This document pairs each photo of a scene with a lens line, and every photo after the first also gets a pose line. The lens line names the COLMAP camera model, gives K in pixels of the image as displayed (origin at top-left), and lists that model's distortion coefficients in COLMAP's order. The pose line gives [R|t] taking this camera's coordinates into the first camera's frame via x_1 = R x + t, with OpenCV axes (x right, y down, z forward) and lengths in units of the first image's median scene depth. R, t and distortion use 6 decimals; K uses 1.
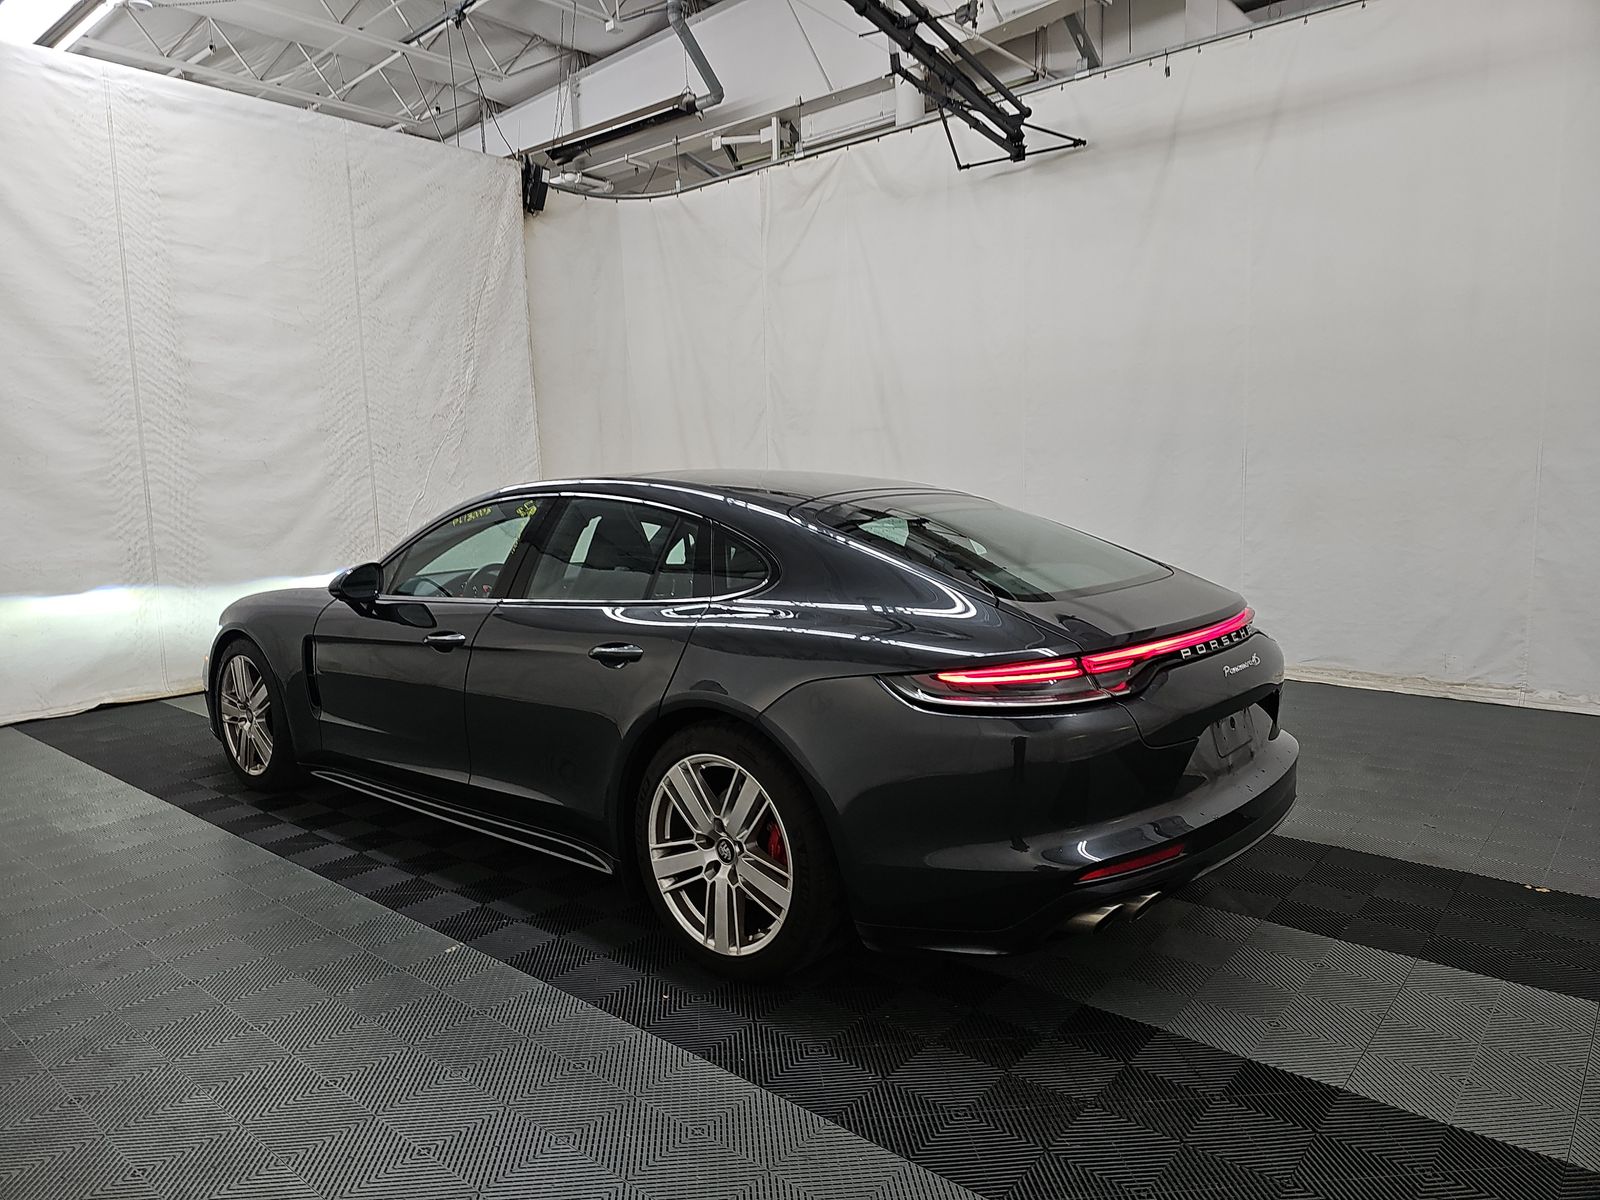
lens RADIAL K [[1066.2, 0, 808.0], [0, 1066.2, 601.4], [0, 0, 1]] dist [0.053805, -0.046852]
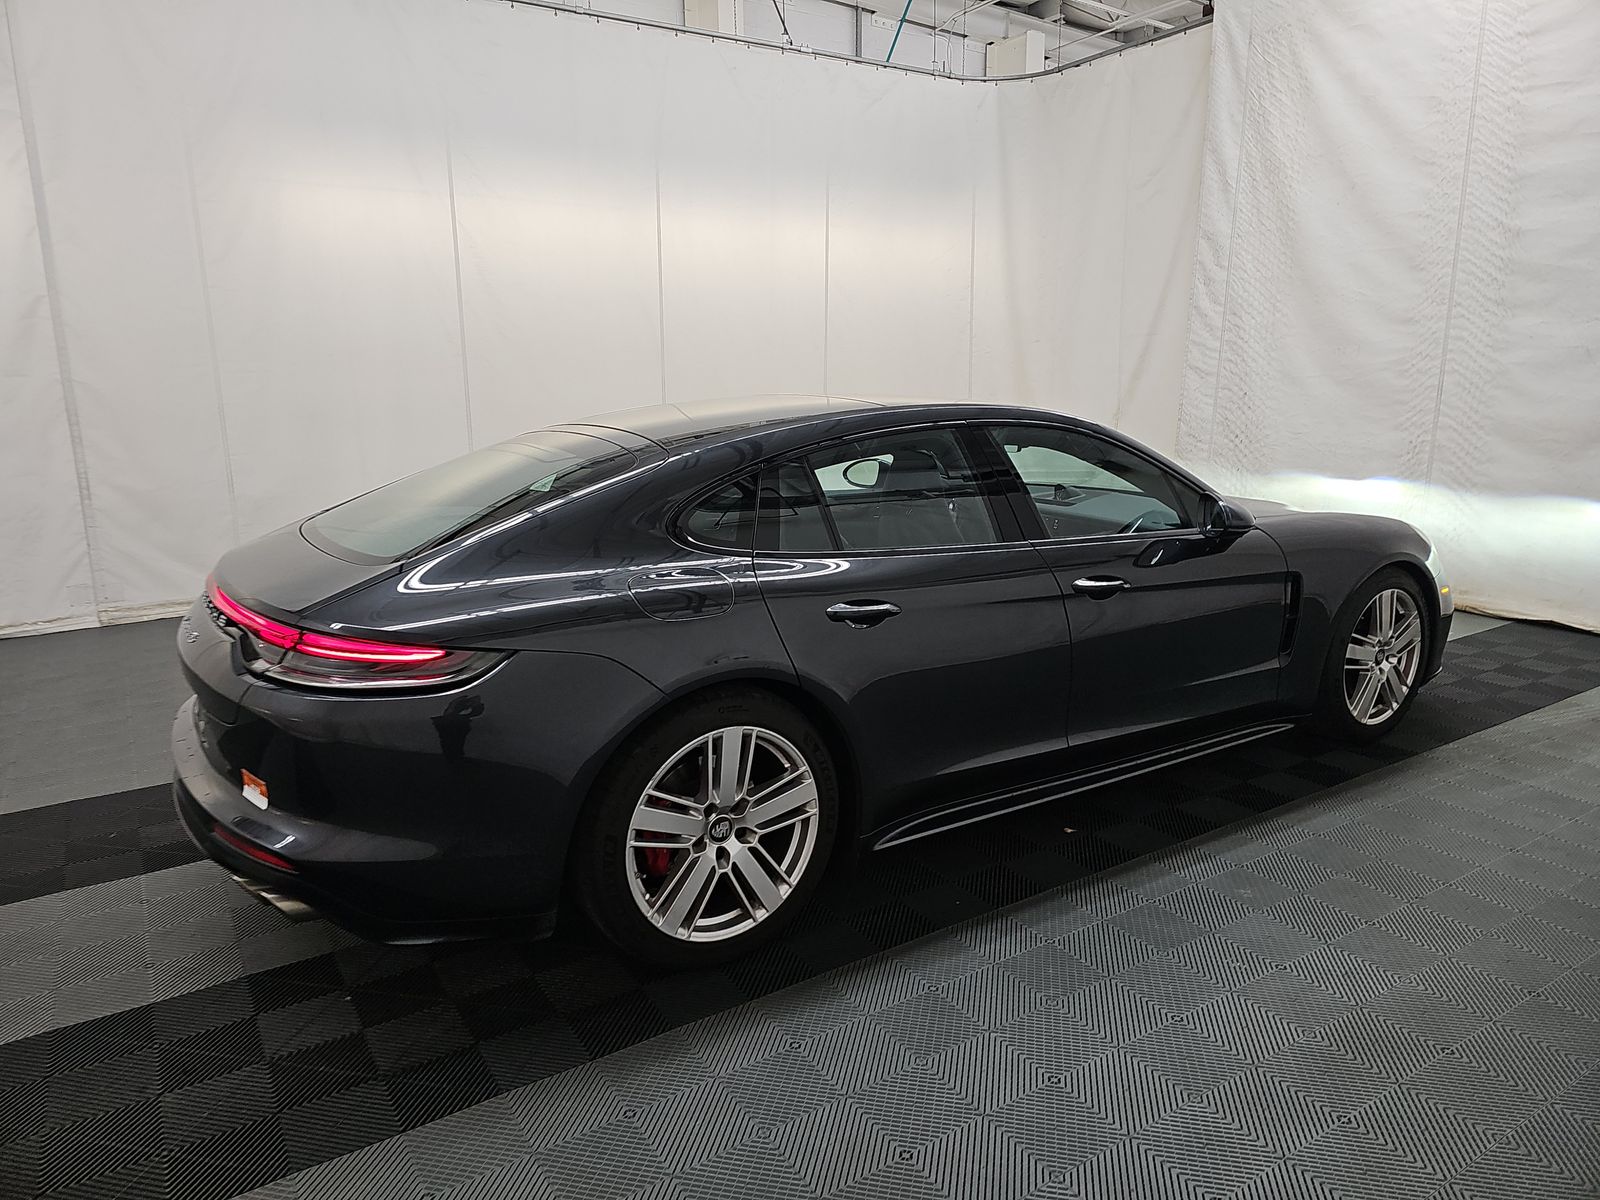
lens RADIAL K [[1066.2, 0, 808.0], [0, 1066.2, 601.4], [0, 0, 1]] dist [0.053805, -0.046852]
pose [[-0.290793, 0.224565, -0.930059, 0.463871], [-0.101933, 0.959263, 0.263486, -0.109348], [0.951341, 0.171423, -0.256057, 0.740047]]
